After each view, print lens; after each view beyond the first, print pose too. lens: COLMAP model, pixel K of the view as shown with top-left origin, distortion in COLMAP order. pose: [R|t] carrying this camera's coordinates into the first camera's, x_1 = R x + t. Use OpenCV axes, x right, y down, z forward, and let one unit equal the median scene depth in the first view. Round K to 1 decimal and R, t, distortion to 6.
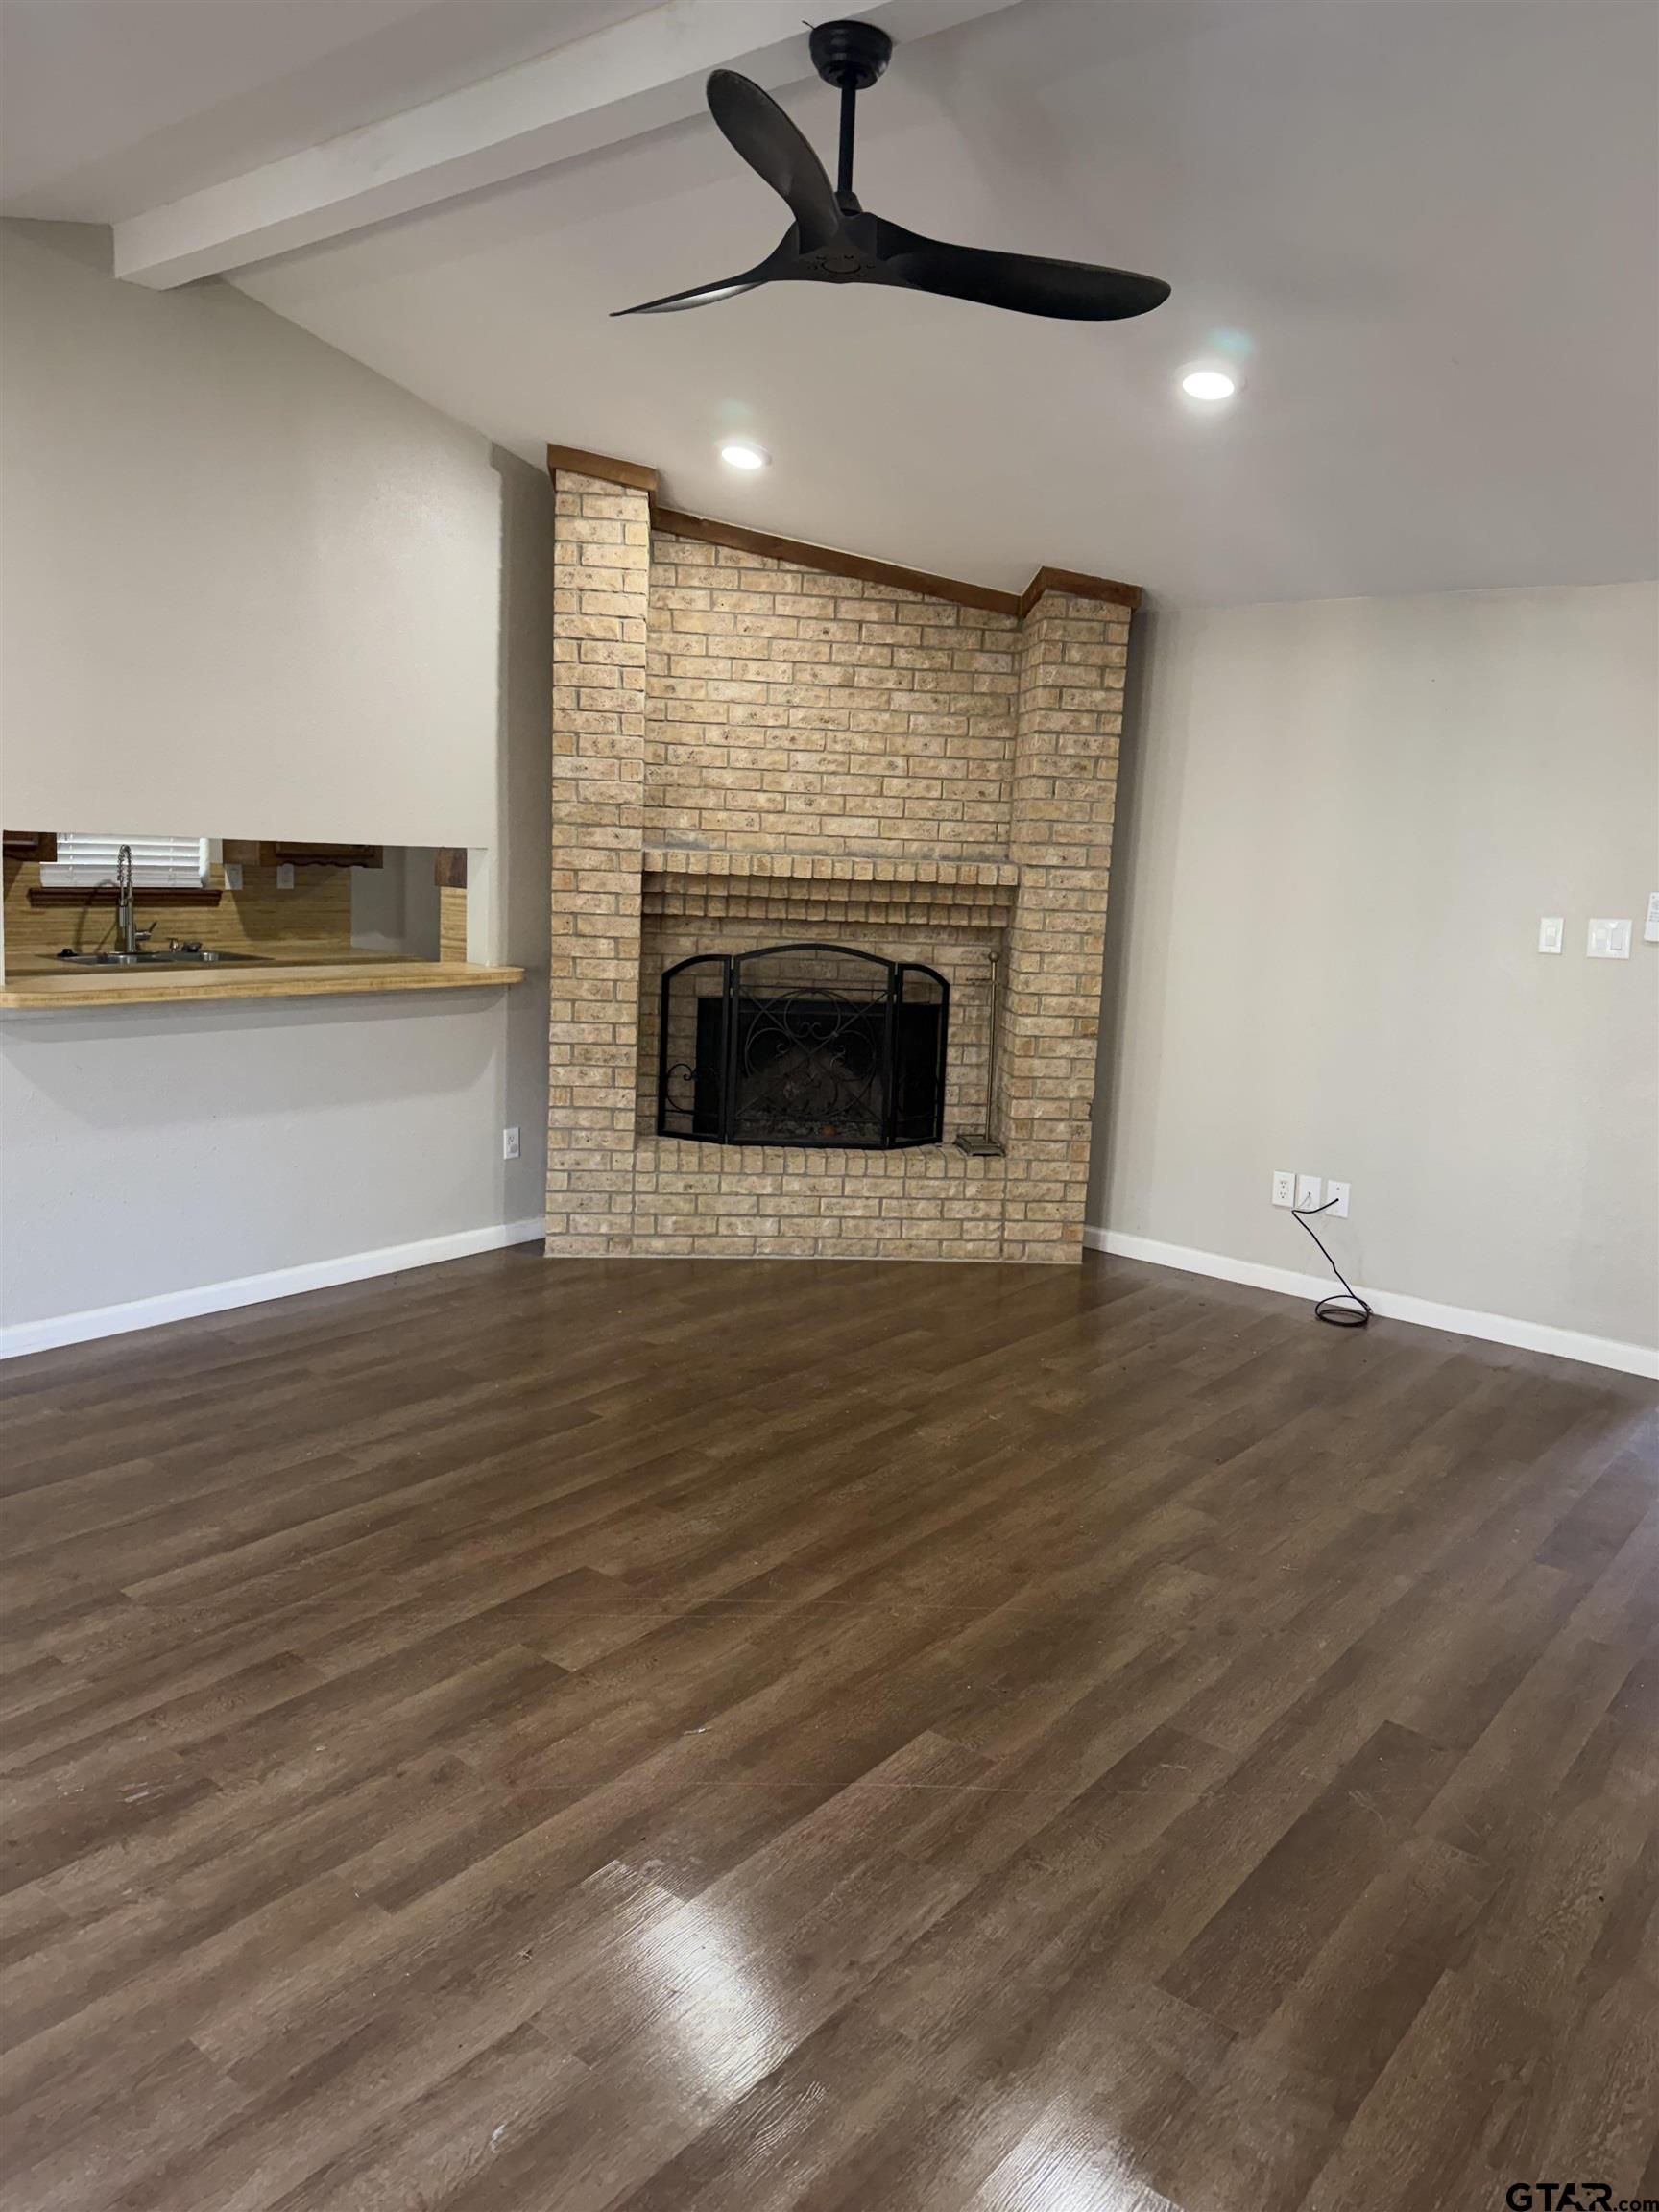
lens RADIAL K [[1541.5, 0, 851.2], [0, 1541.5, 1093.1], [0, 0, 1]] dist [0.045233, -0.061946]
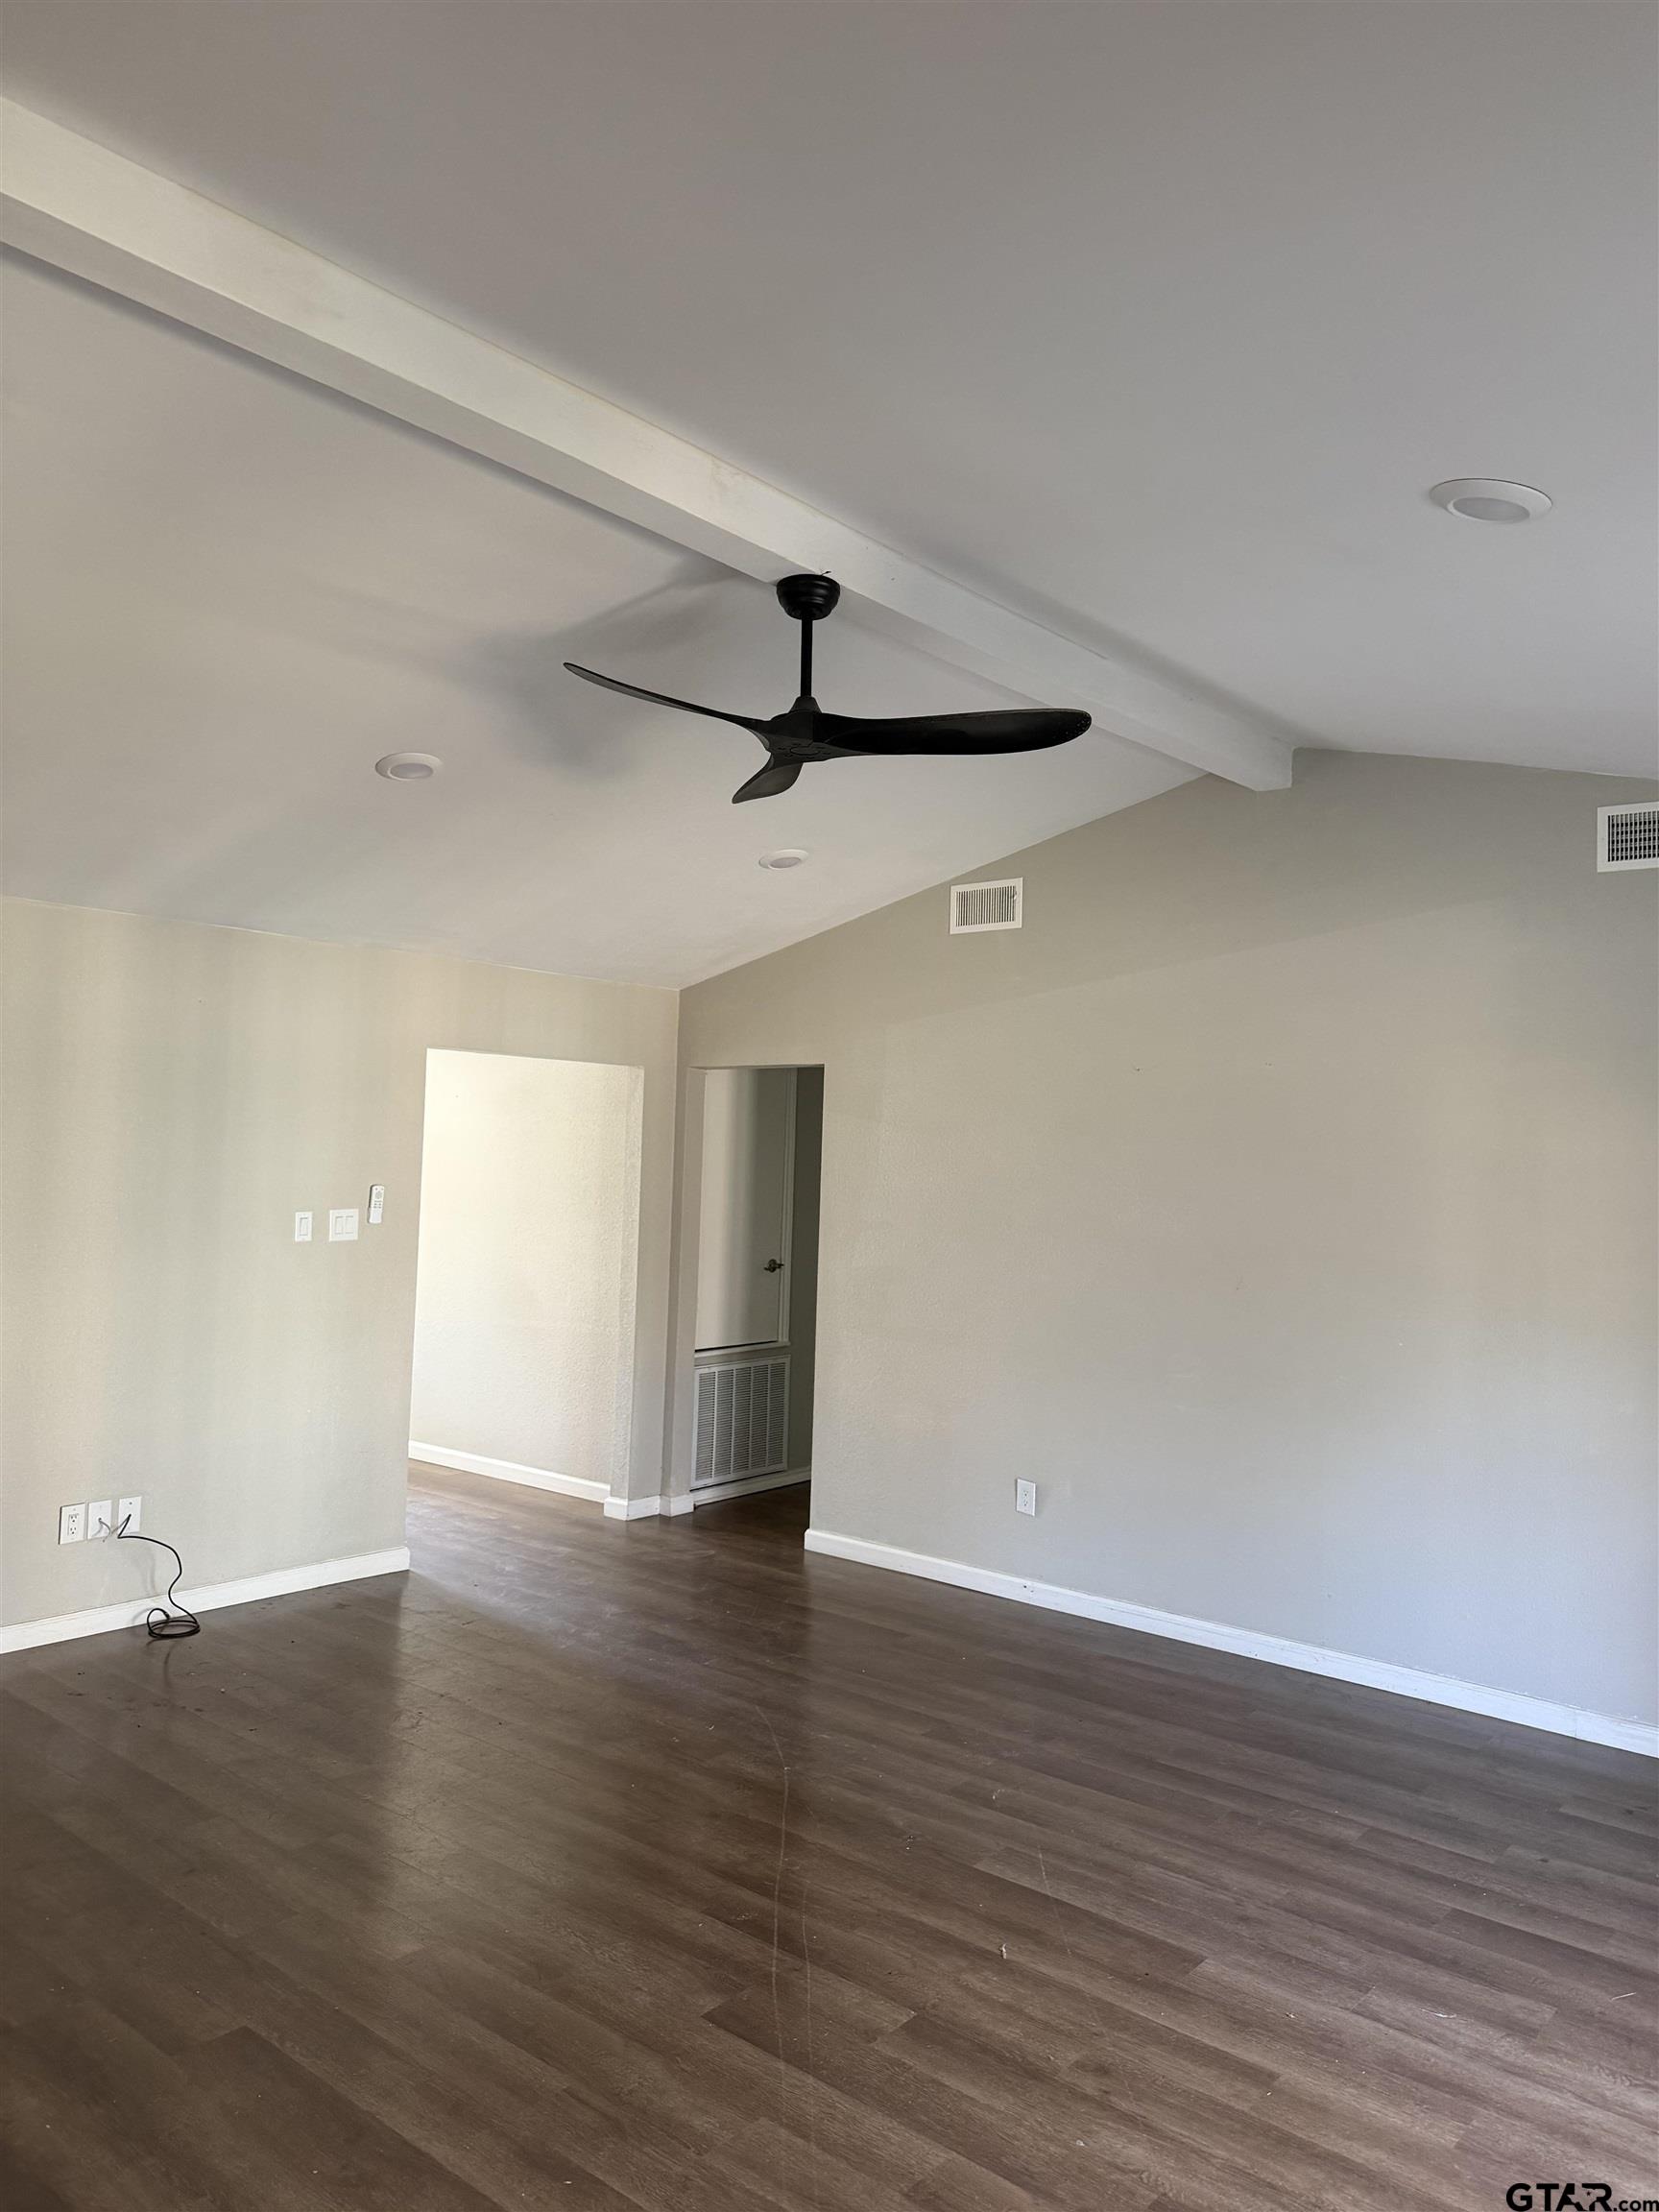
lens RADIAL K [[1541.5, 0, 850.0], [0, 1541.5, 1103.7], [0, 0, 1]] dist [0.045233, -0.061946]
pose [[0.034750, -0.001224, 0.999395, -1.239158], [0.138029, 0.990422, -0.003586, -0.233528], [-0.989818, 0.138070, 0.034586, 0.944914]]
